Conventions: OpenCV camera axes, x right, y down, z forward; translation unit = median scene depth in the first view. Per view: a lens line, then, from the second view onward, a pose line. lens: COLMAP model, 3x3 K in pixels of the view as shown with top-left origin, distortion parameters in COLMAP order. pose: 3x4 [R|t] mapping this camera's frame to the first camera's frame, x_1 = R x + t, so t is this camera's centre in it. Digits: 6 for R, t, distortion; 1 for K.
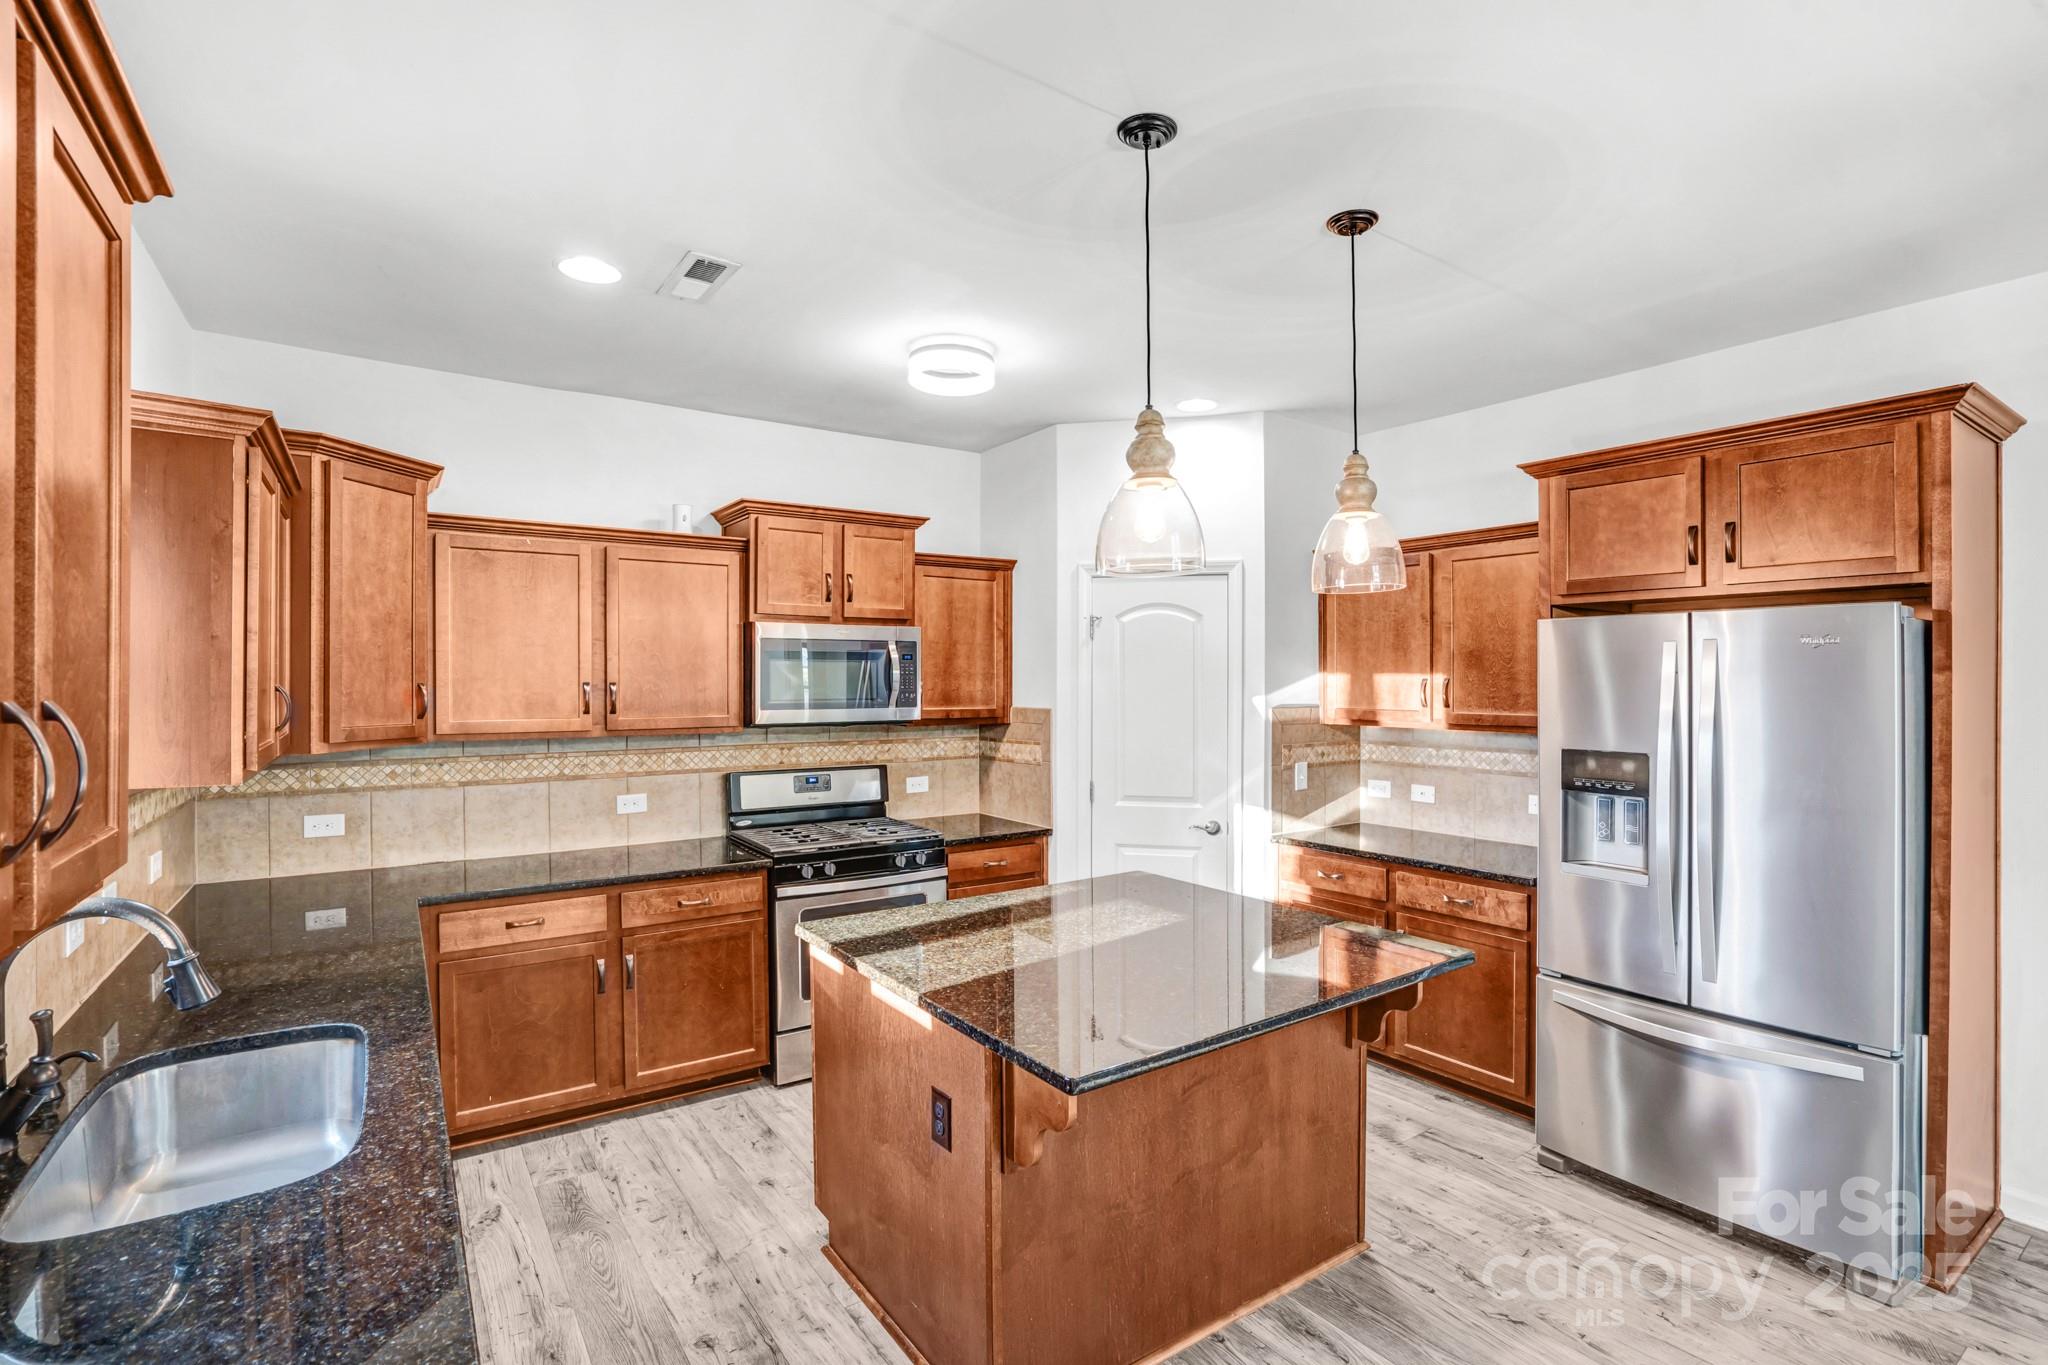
lens RADIAL K [[957.6, 0, 1012.1], [0, 957.6, 670.6], [0, 0, 1]] dist [-0.065637, 0.022101]
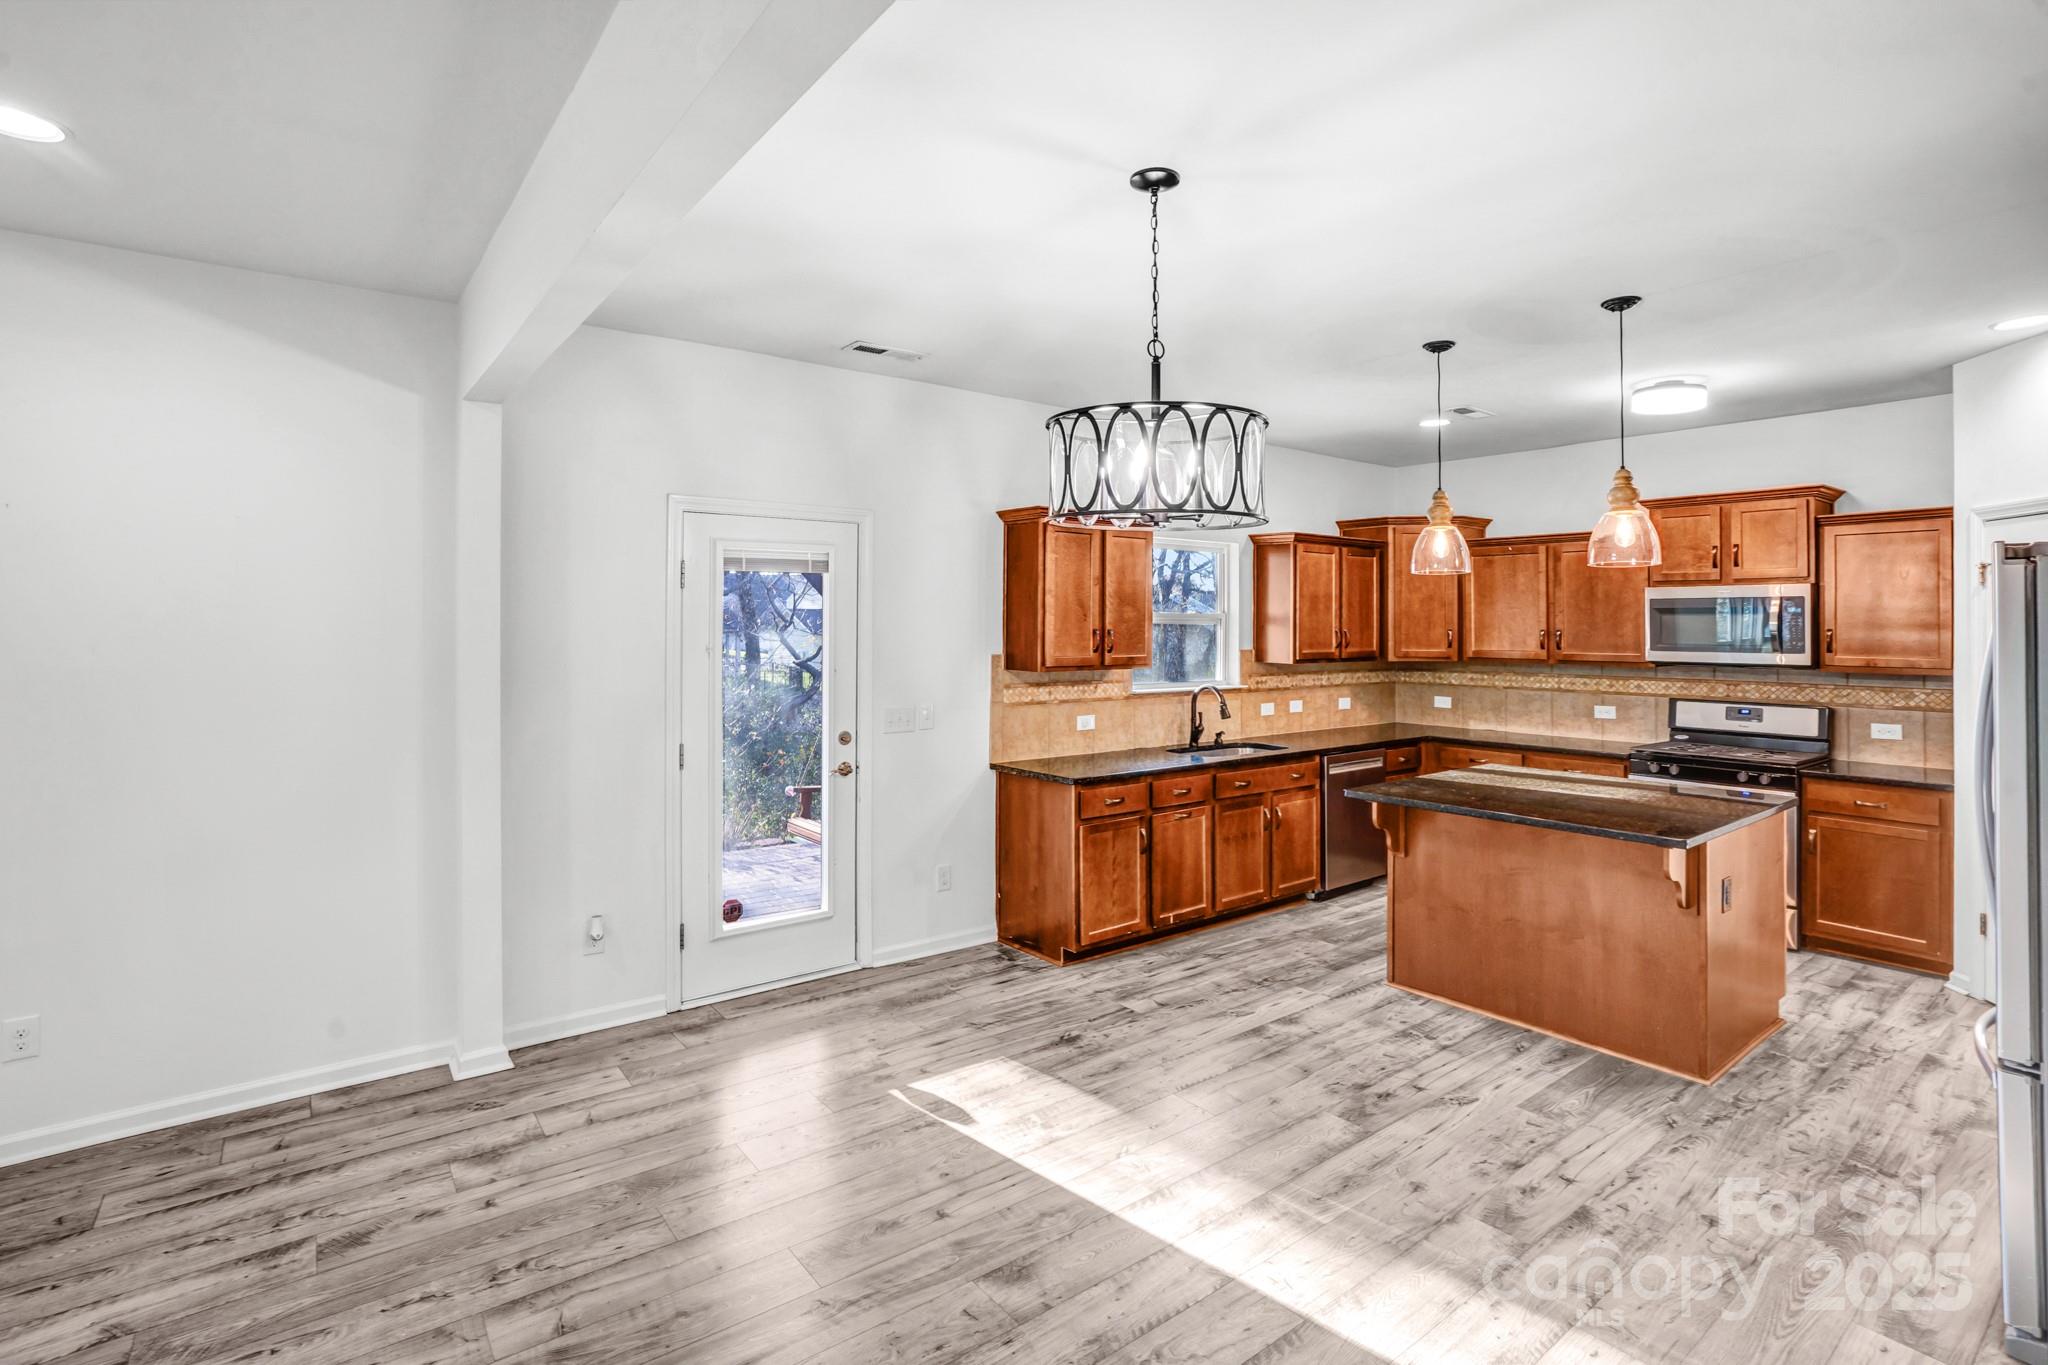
lens RADIAL K [[974.6, 0, 1033.2], [0, 974.6, 623.0], [0, 0, 1]] dist [-0.033850, 0.012738]
pose [[0.056255, -0.000472, -0.998416, 1.112714], [0.003933, 0.999992, -0.000251, -0.002305], [0.998409, -0.003912, 0.056257, 0.022097]]
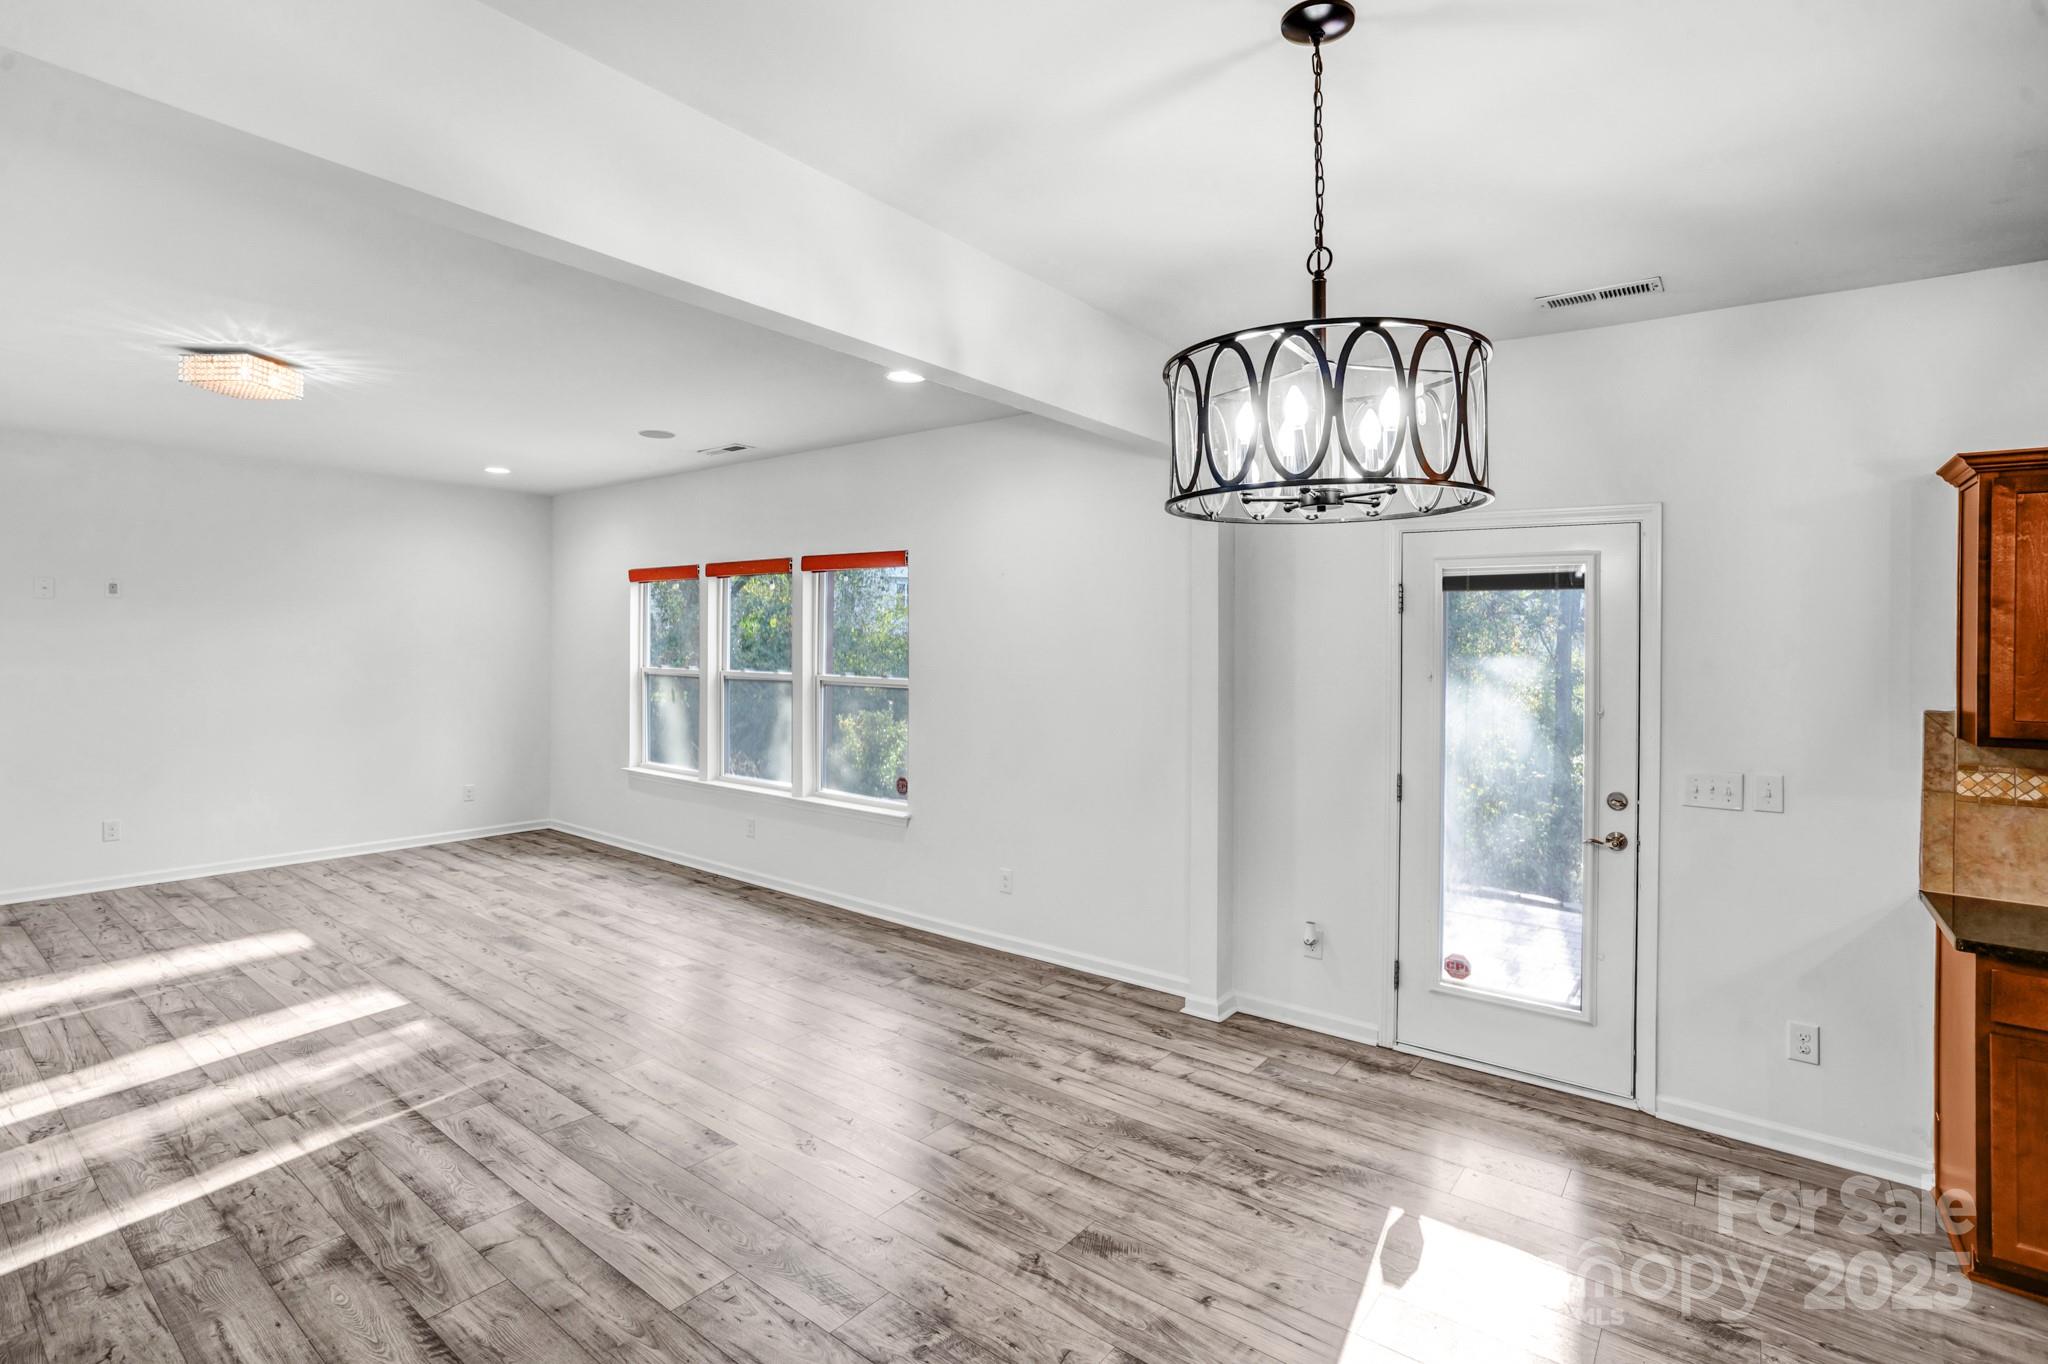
lens RADIAL K [[974.6, 0, 1033.2], [0, 974.6, 622.5], [0, 0, 1]] dist [-0.033850, 0.012738]
pose [[-0.947749, -0.015595, -0.318635, 0.728804], [-0.007415, 0.999611, -0.026869, -0.007101], [0.318931, -0.023102, -0.947496, 0.575443]]
